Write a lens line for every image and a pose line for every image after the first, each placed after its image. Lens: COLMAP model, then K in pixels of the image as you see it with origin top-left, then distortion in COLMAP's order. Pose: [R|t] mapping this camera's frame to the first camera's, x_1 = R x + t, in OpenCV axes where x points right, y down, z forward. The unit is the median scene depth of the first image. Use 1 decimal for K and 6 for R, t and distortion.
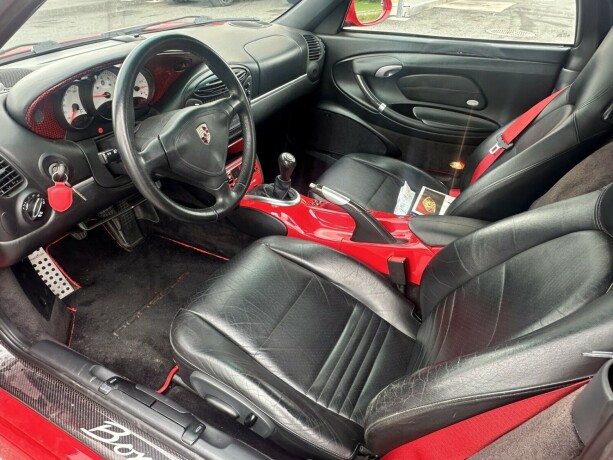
lens RADIAL K [[396.0, 0, 306.2], [0, 396.0, 235.9], [0, 0, 1]] dist [-0.006836, 0.000147]
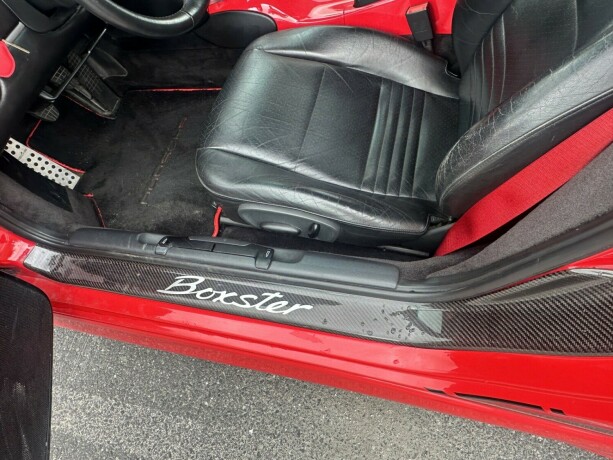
lens RADIAL K [[396.0, 0, 307.4], [0, 396.0, 227.2], [0, 0, 1]] dist [-0.006836, 0.000147]
pose [[0.947060, -0.313686, -0.068405, -0.076943], [0.315138, 0.867526, 0.384822, 0.070740], [-0.061370, -0.386006, 0.920453, 0.095391]]
